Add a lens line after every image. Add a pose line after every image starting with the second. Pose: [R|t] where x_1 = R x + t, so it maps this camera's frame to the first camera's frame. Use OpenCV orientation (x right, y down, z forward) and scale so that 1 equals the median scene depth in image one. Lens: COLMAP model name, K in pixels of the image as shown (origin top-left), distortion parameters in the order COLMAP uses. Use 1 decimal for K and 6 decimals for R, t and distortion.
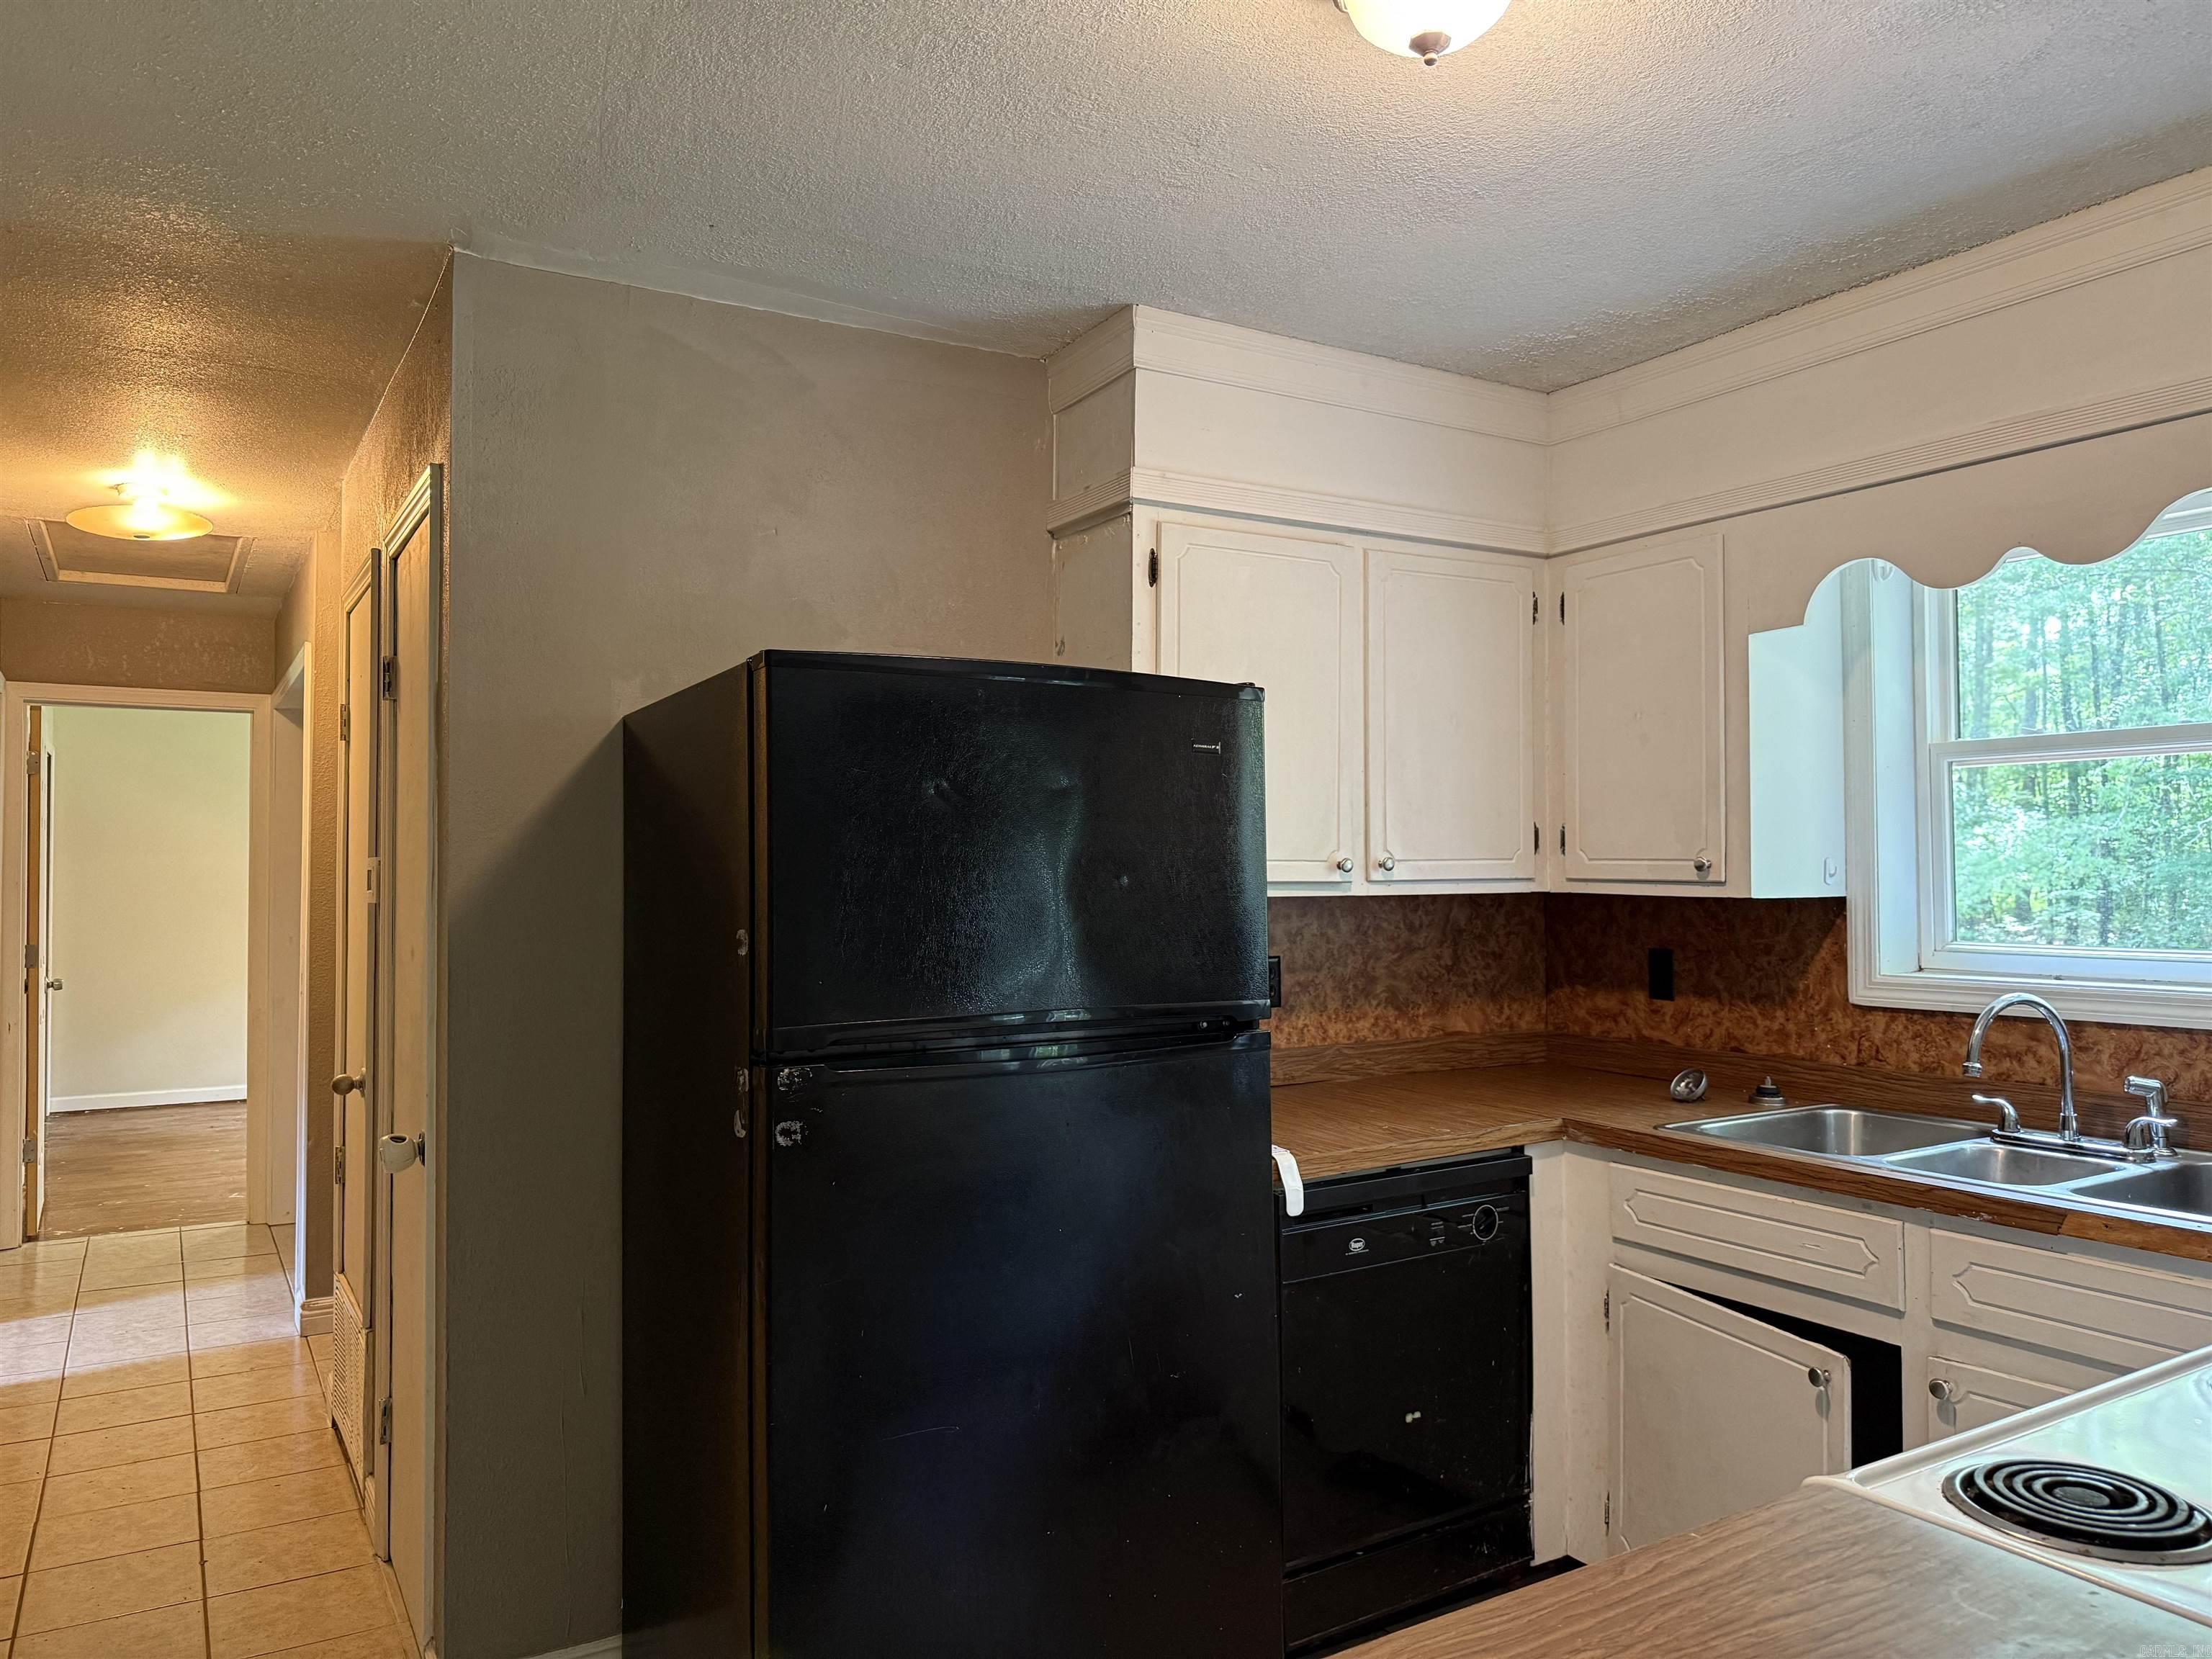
lens RADIAL K [[1545.9, 0, 1121.7], [0, 1545.9, 823.0], [0, 0, 1]] dist [0.069105, -0.092582]
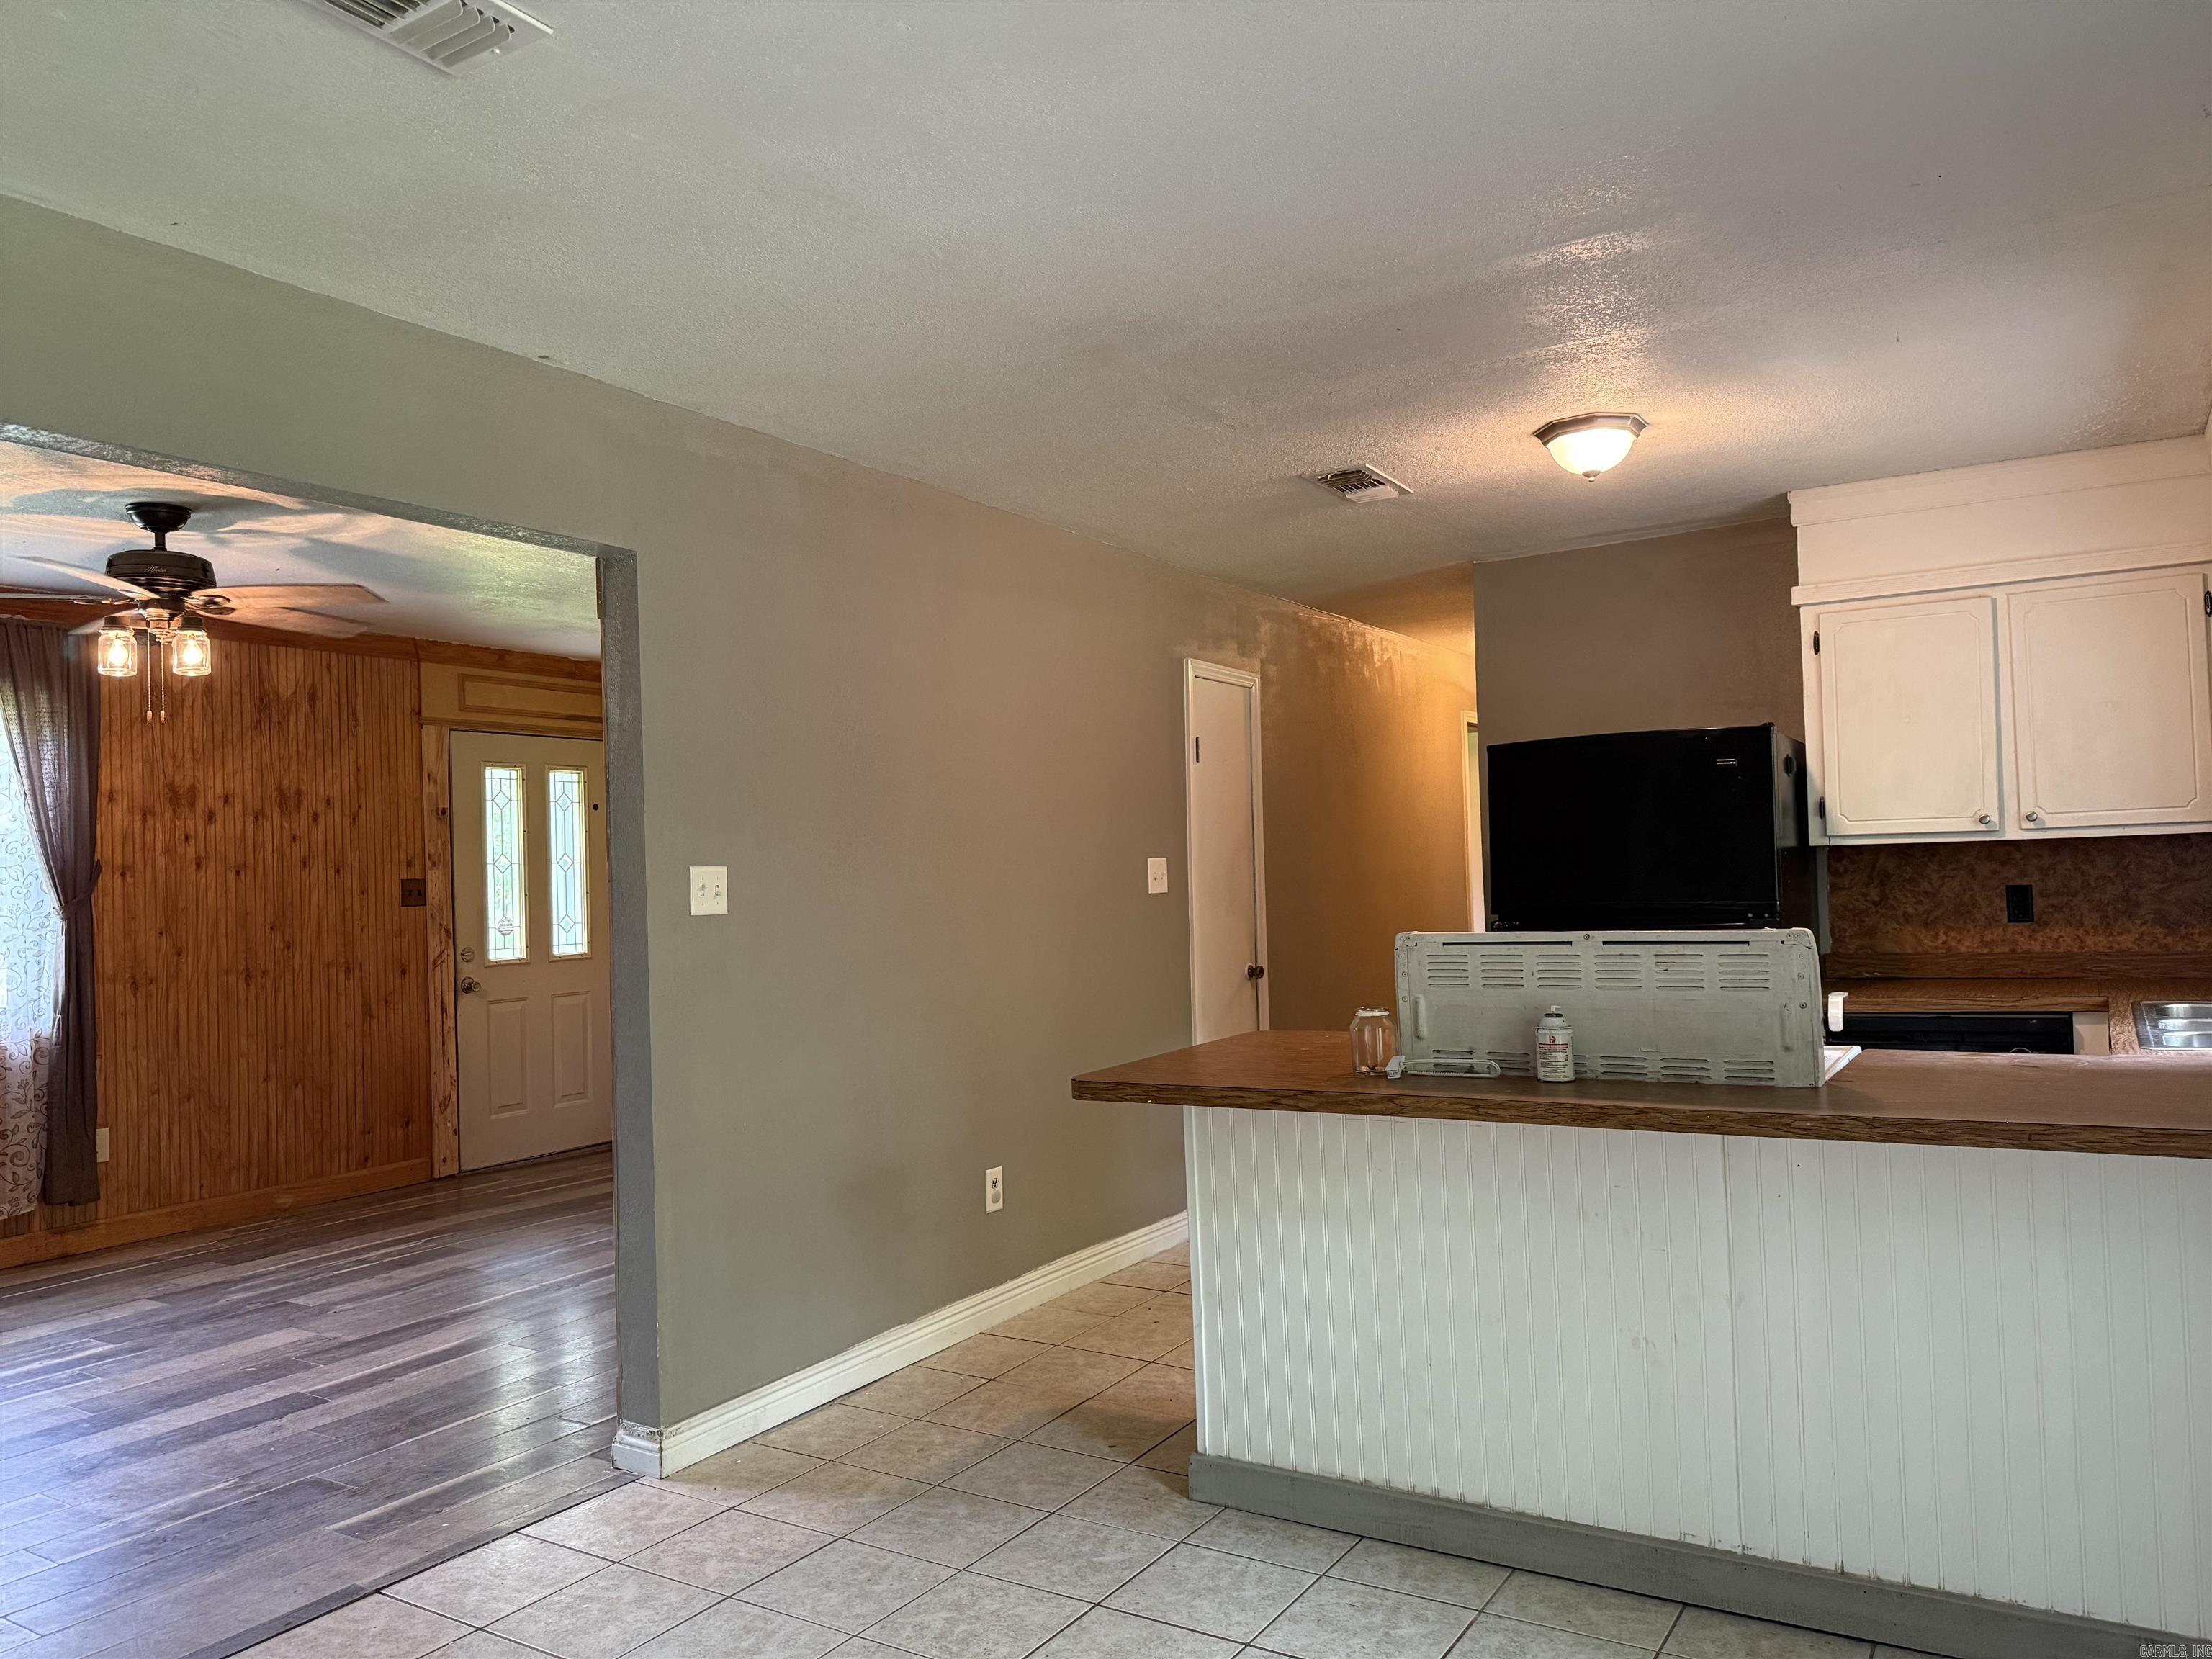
lens RADIAL K [[1545.9, 0, 1121.7], [0, 1545.9, 834.1], [0, 0, 1]] dist [0.069105, -0.092582]
pose [[0.449541, -0.031833, -0.892692, 1.791339], [0.059007, 0.998240, -0.005882, 0.002745], [0.891309, -0.050031, 0.450628, -0.629858]]
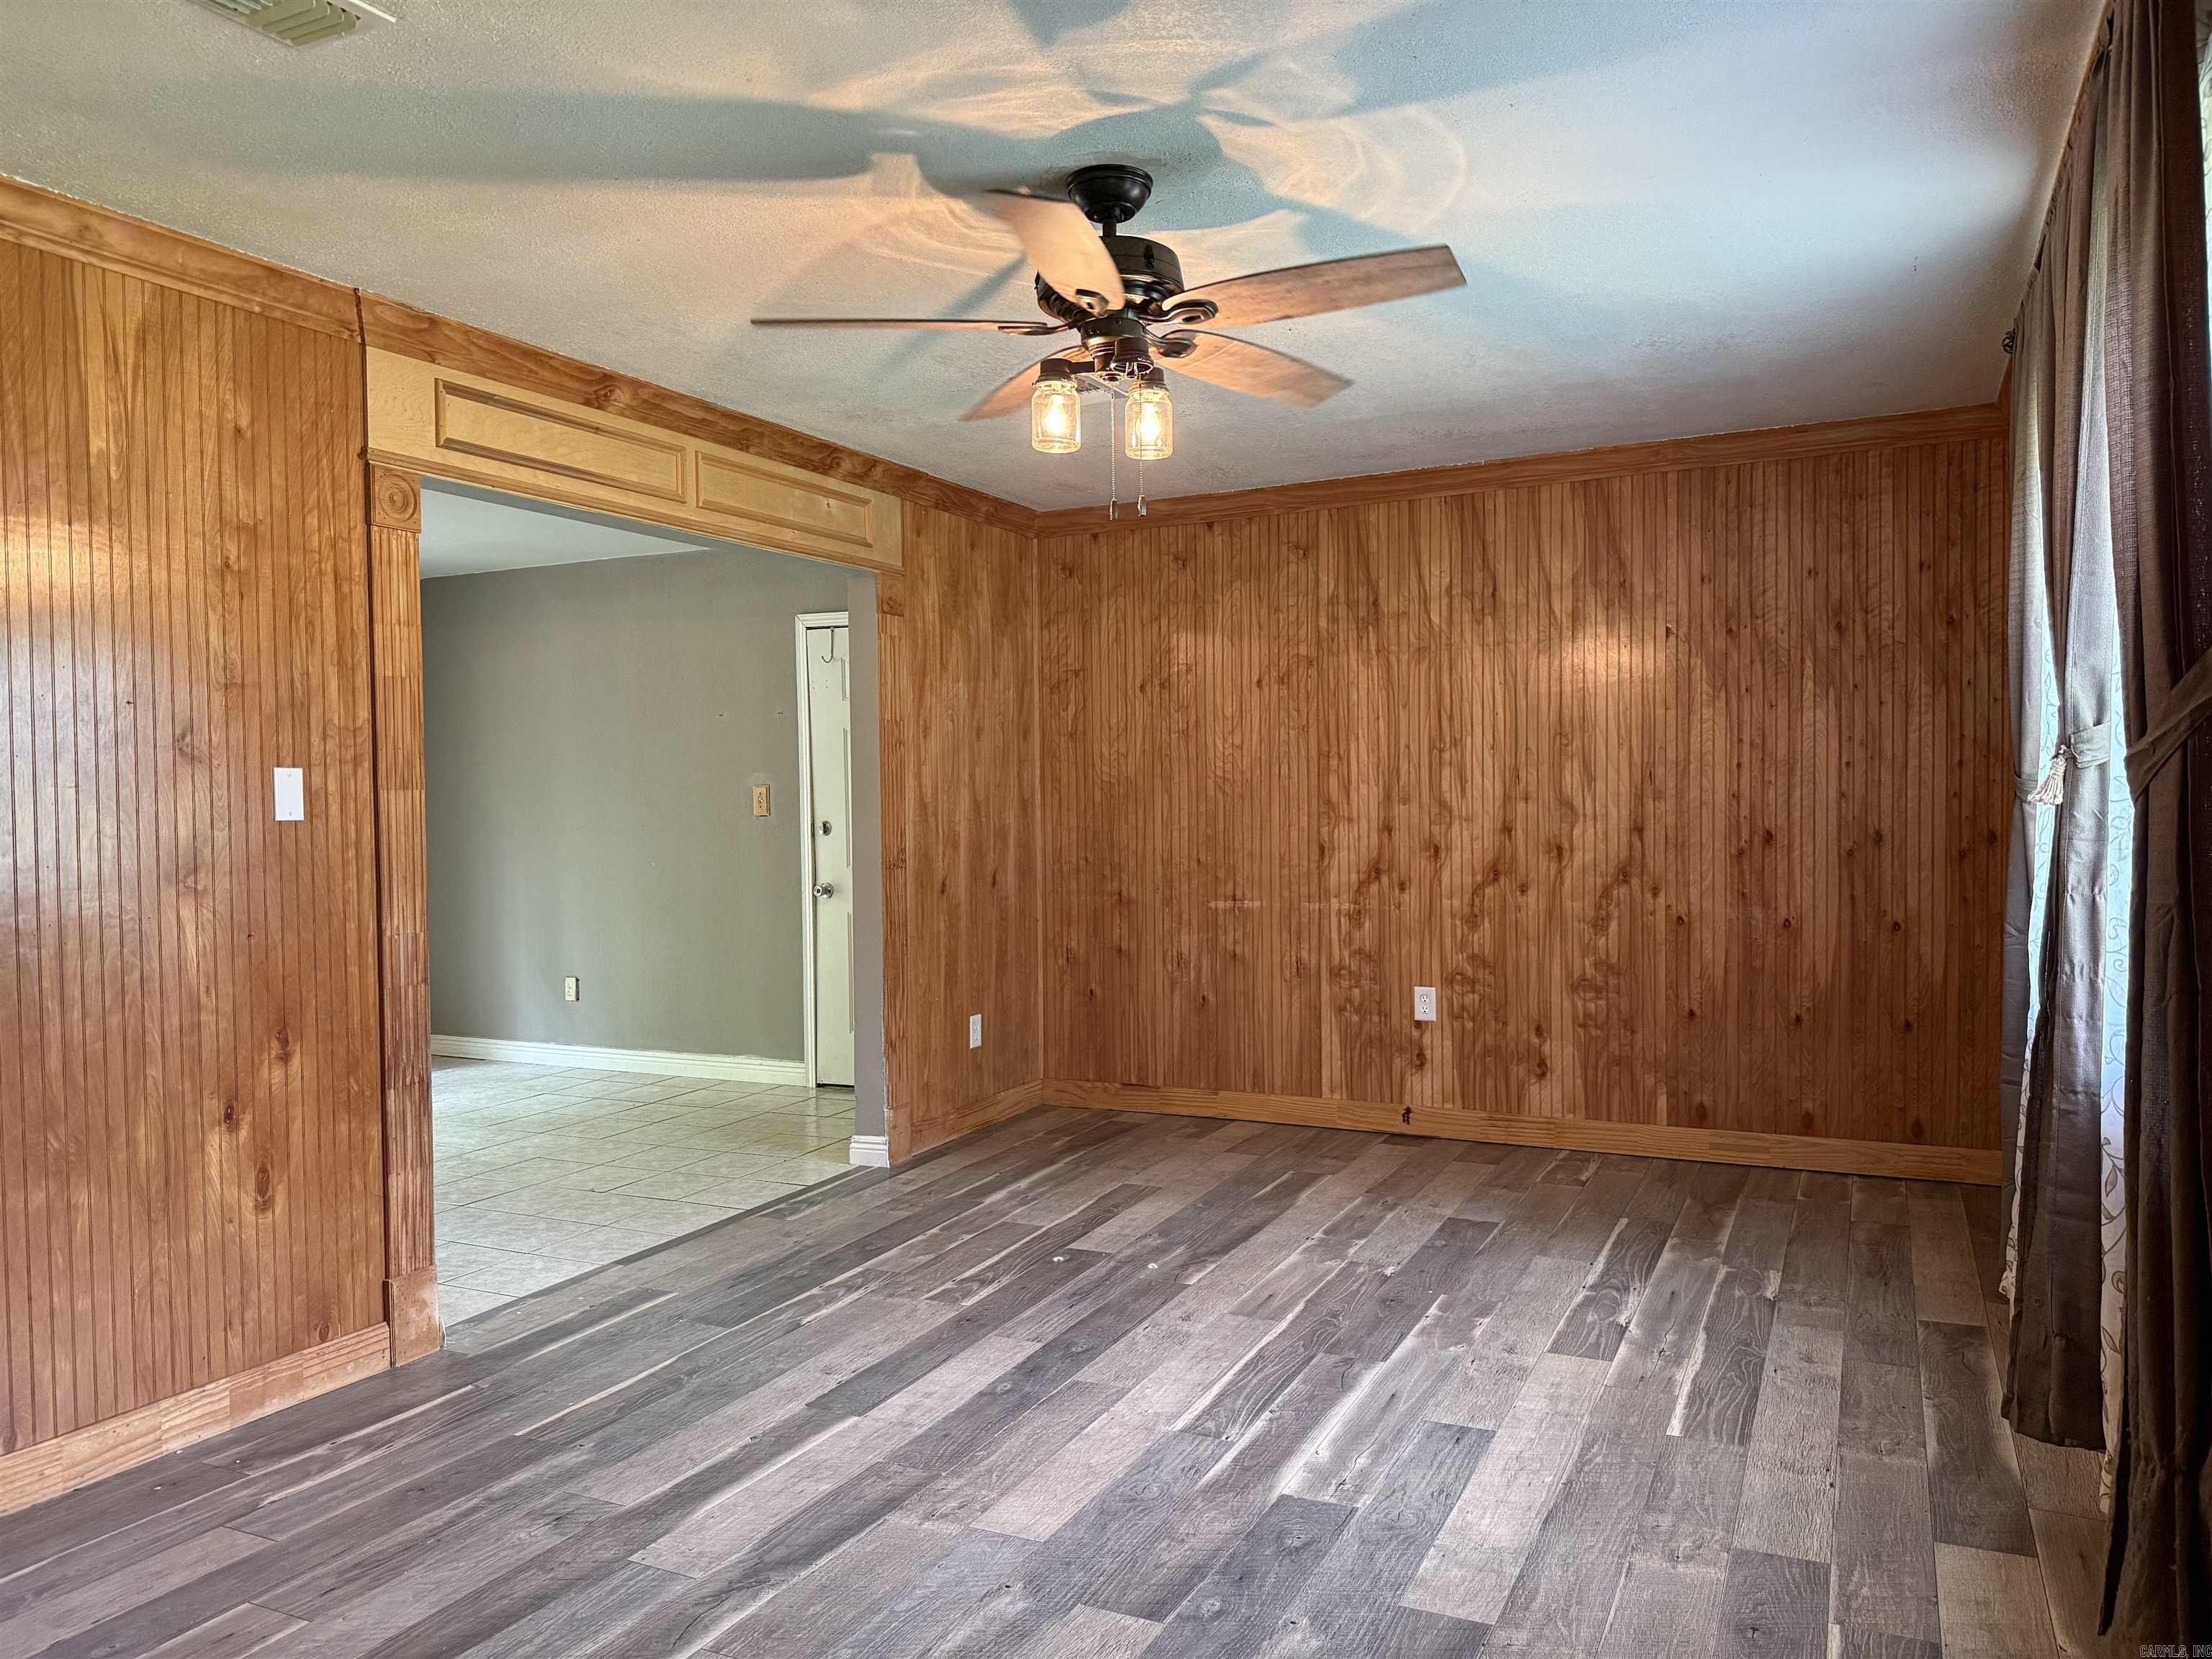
lens RADIAL K [[1545.9, 0, 1106.4], [0, 1545.9, 830.0], [0, 0, 1]] dist [0.069105, -0.092582]
pose [[-0.529763, -0.008780, 0.848100, -2.276839], [-0.013796, 0.999903, 0.001734, 0.048947], [-0.848033, -0.010782, -0.529833, -0.025041]]
